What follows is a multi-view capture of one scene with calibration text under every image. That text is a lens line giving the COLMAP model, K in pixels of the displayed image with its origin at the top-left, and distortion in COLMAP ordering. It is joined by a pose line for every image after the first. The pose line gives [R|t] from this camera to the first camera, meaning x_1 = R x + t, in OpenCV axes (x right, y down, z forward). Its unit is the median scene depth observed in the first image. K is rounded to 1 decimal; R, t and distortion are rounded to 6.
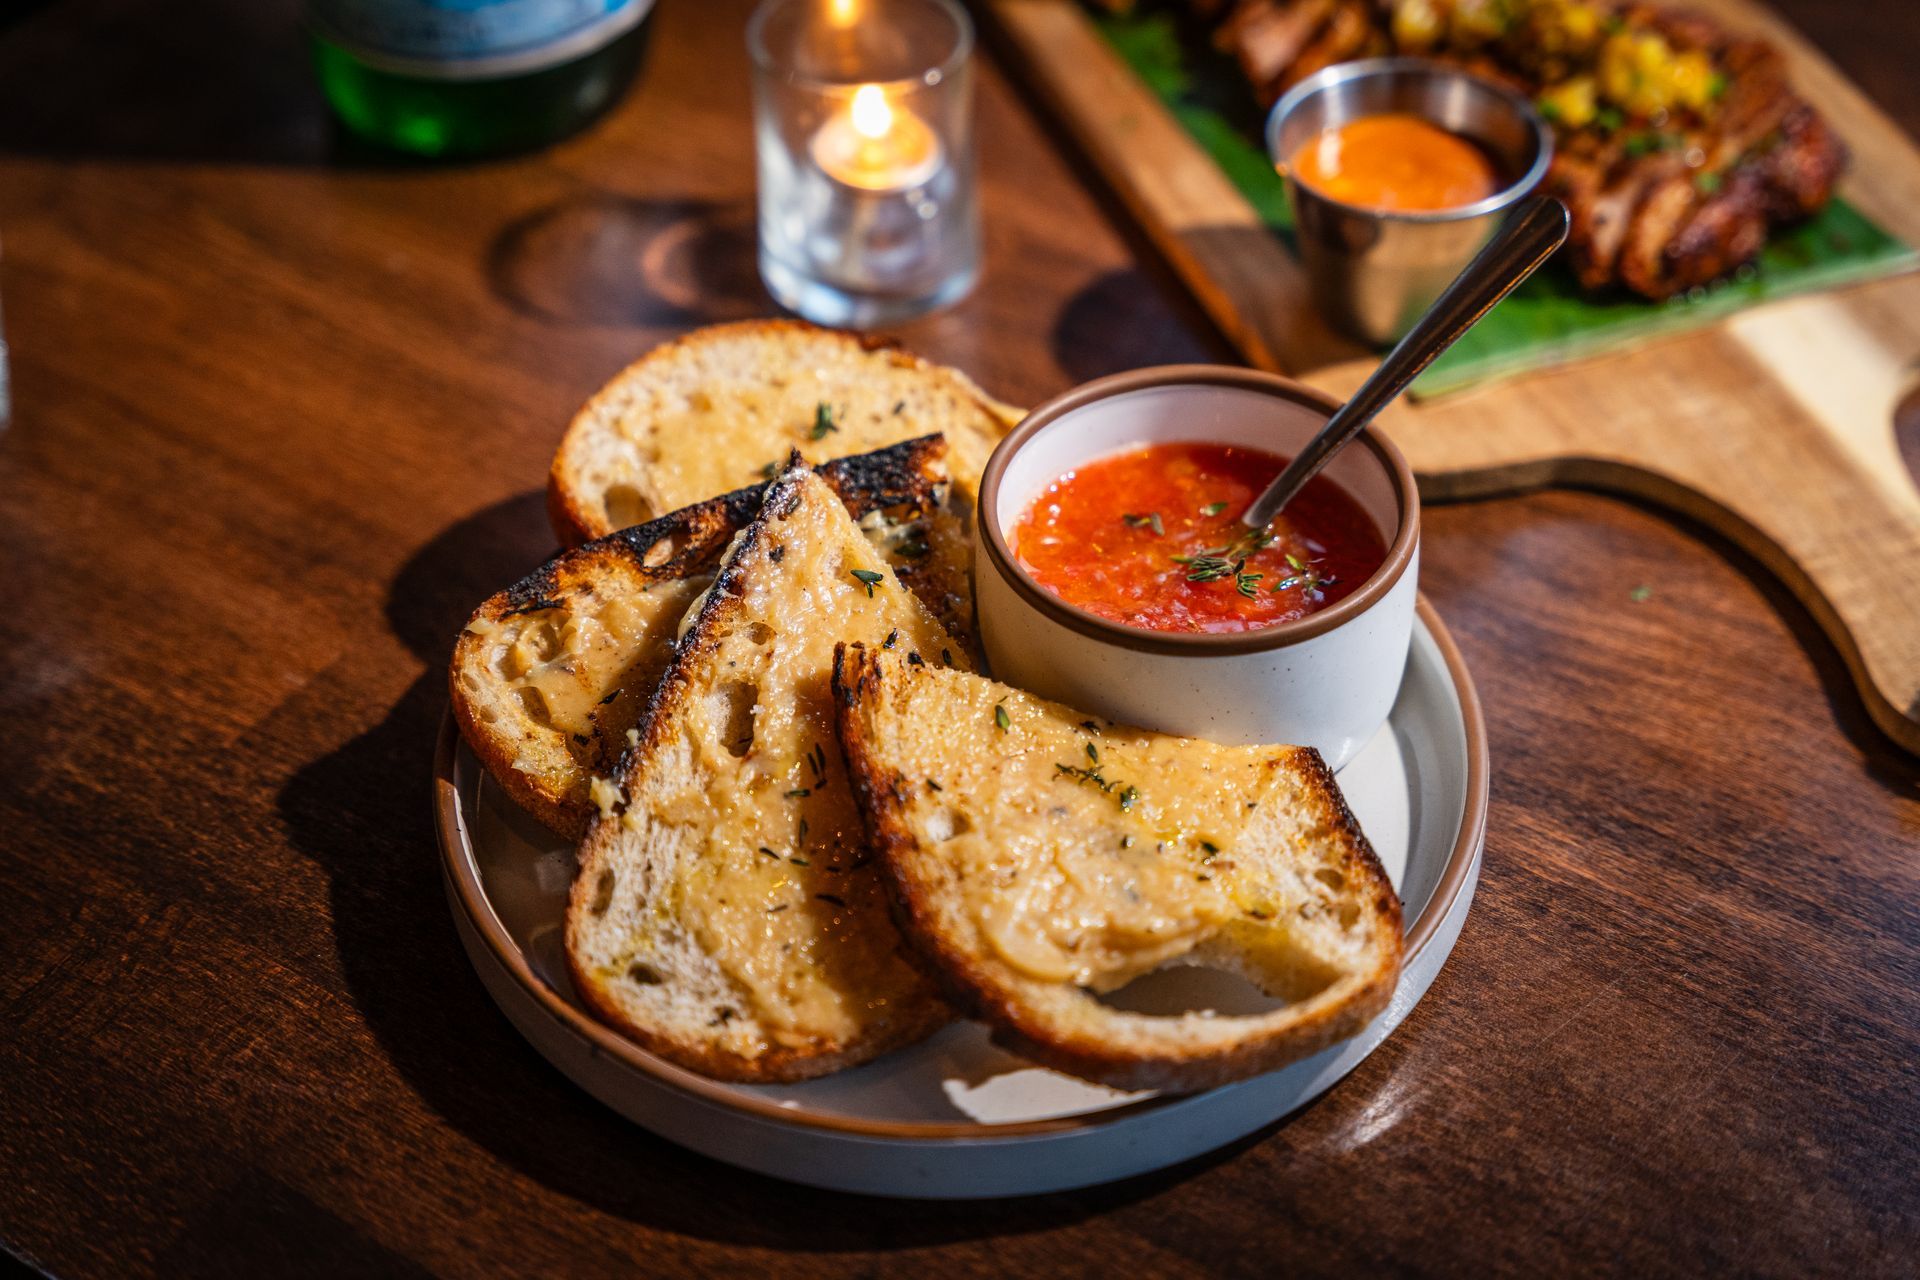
lens RADIAL K [[3909.6, 0, 983.6], [0, 3909.6, 730.3], [0, 0, 1]] dist [0.056858, 0.000000]
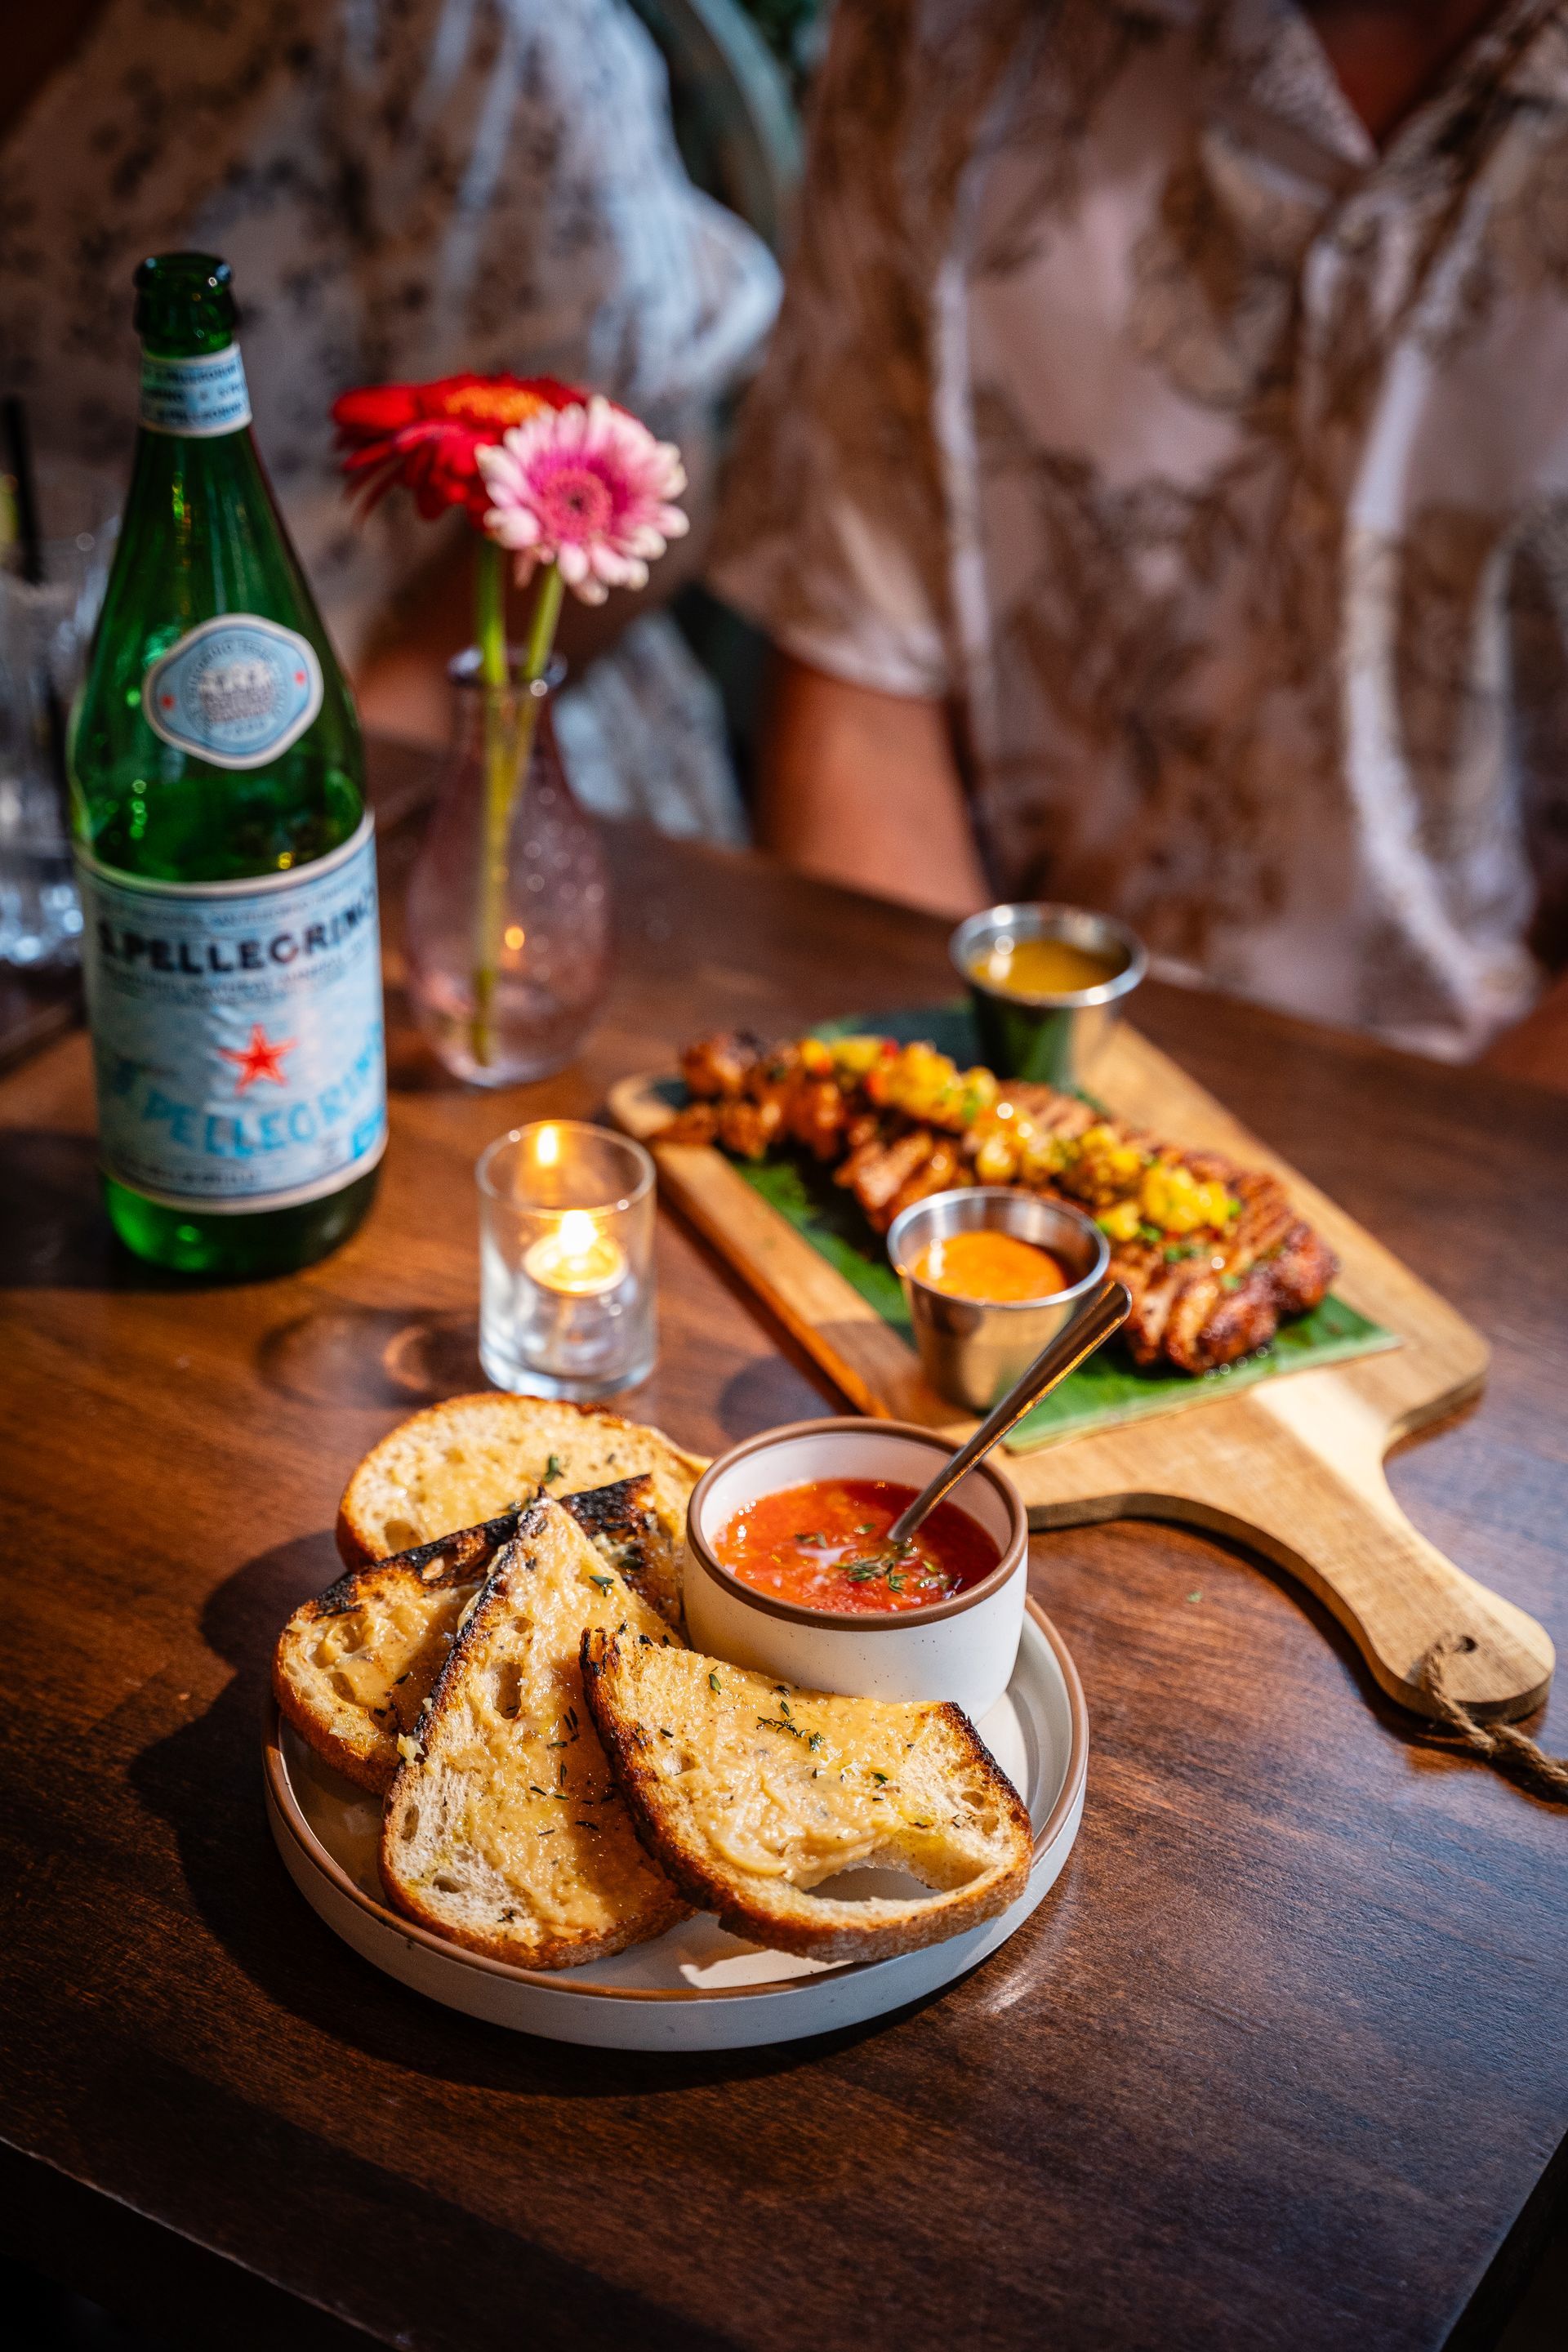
lens RADIAL K [[4789.3, 0, 775.1], [0, 4789.3, 1169.7], [0, 0, 1]] dist [0.056858, 0.000000]
pose [[0.995320, -0.010429, 0.096073, -0.118801], [0.029124, 0.980310, -0.195307, 0.132679], [-0.092144, 0.197191, 0.976025, -0.546090]]
